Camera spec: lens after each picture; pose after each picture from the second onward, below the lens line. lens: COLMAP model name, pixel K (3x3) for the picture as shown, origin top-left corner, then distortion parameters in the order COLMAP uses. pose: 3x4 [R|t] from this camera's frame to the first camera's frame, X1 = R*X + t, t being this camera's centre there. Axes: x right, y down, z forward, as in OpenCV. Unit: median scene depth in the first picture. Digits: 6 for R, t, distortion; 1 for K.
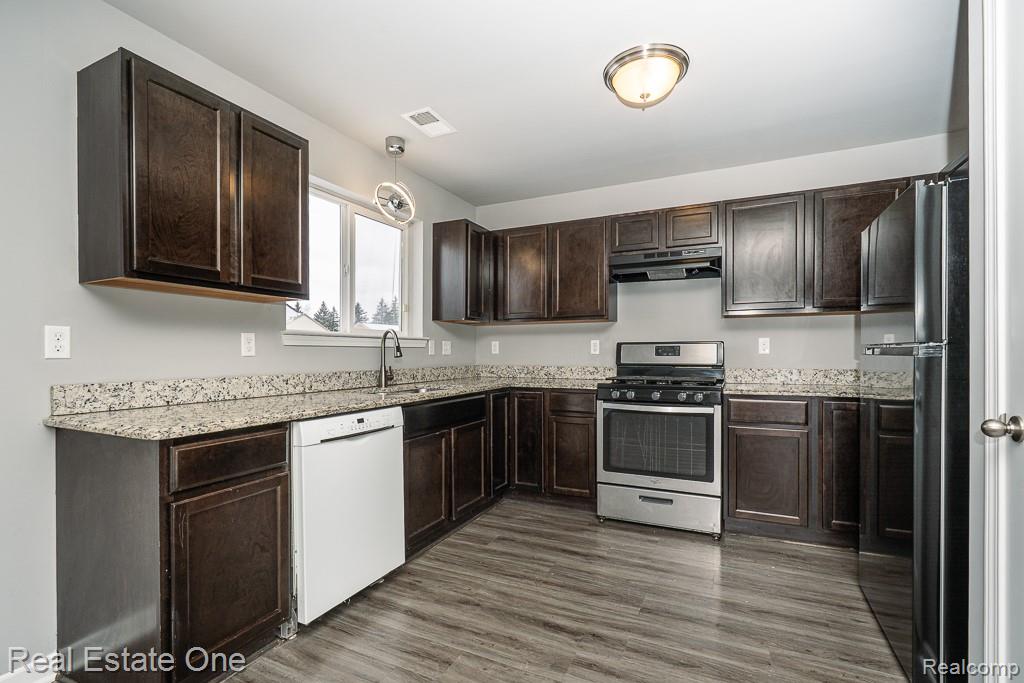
lens RADIAL K [[465.9, 0, 516.8], [0, 465.9, 355.9], [0, 0, 1]] dist [-0.010677, 0.002232]
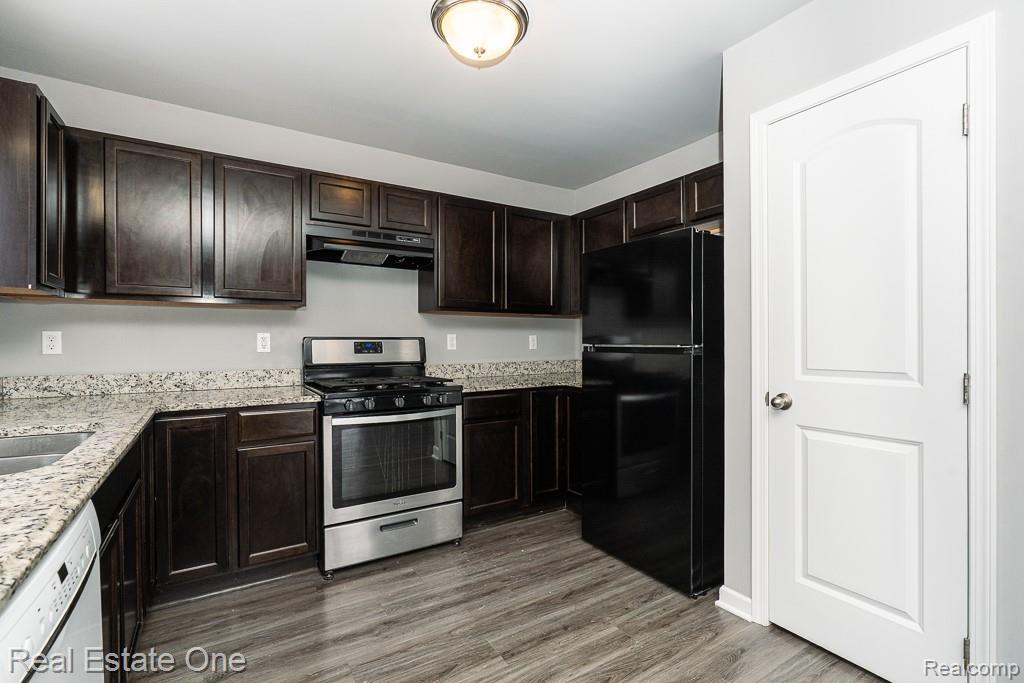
lens RADIAL K [[465.9, 0, 516.8], [0, 465.9, 344.6], [0, 0, 1]] dist [-0.010677, 0.002232]
pose [[0.536454, -0.004730, 0.843917, -0.314431], [0.006784, 0.999976, 0.001292, -0.019154], [-0.843903, 0.005032, 0.536473, 0.379657]]
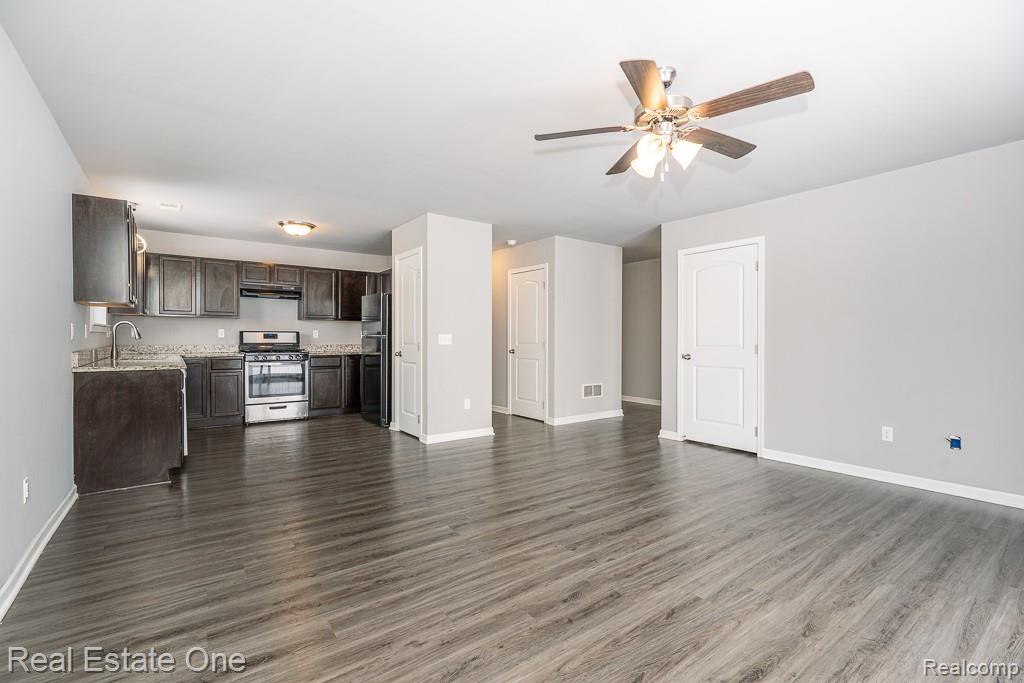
lens RADIAL K [[465.9, 0, 509.4], [0, 465.9, 337.4], [0, 0, 1]] dist [-0.010677, 0.002232]
pose [[0.483861, 0.002591, 0.875141, -1.069764], [0.000295, 0.999995, -0.003123, 0.001351], [-0.875145, 0.001770, 0.483858, -0.957867]]
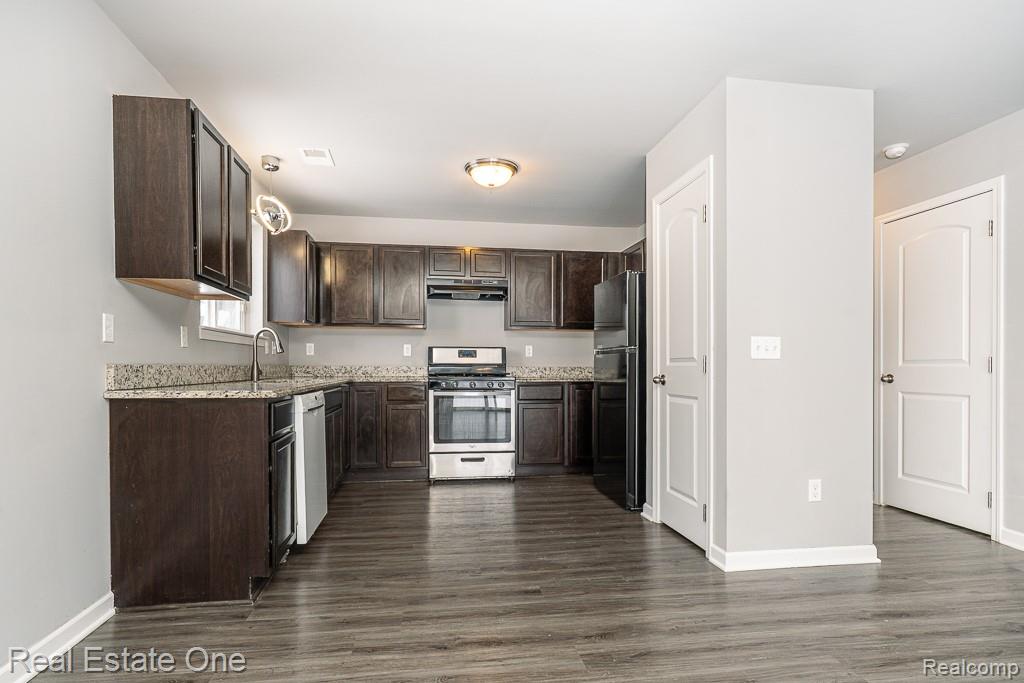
lens RADIAL K [[529.9, 0, 509.5], [0, 529.9, 368.6], [0, 0, 1]] dist [-0.000340, -0.000811]
pose [[0.829941, 0.001671, 0.557848, -0.514611], [-0.000572, 0.999998, -0.002145, 0.043095], [-0.557851, 0.001461, 0.829940, -0.390434]]
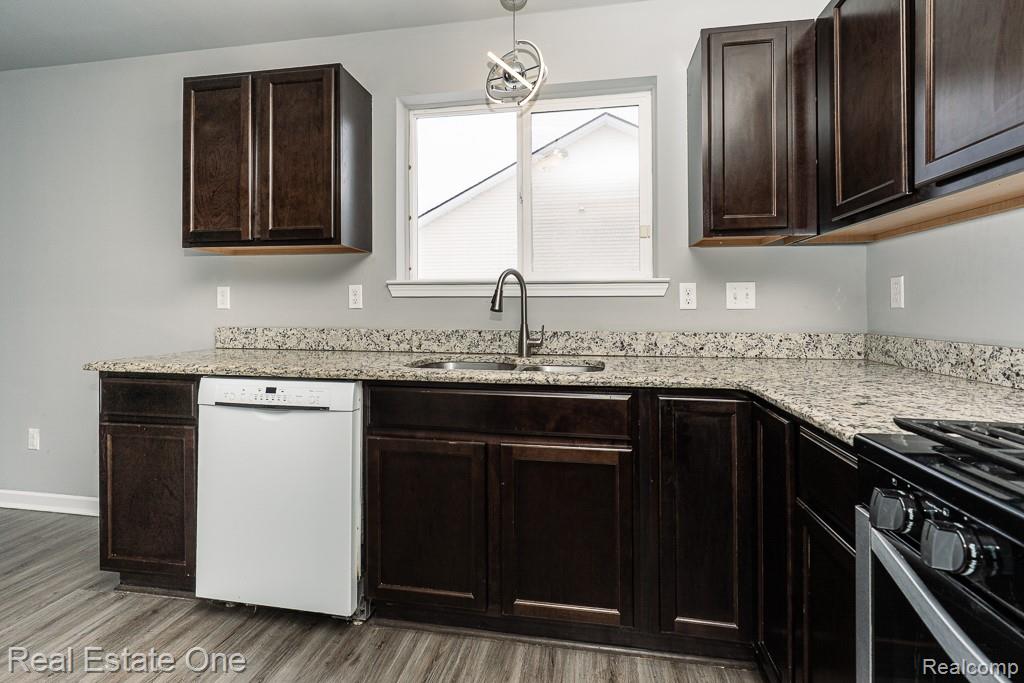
lens RADIAL K [[465.9, 0, 512.0], [0, 465.9, 308.4], [0, 0, 1]] dist [-0.010677, 0.002232]
pose [[0.264556, -0.000195, -0.964370, 0.380099], [-0.008480, 0.999961, -0.002529, -0.000304], [0.964333, 0.008847, 0.264544, 0.853416]]
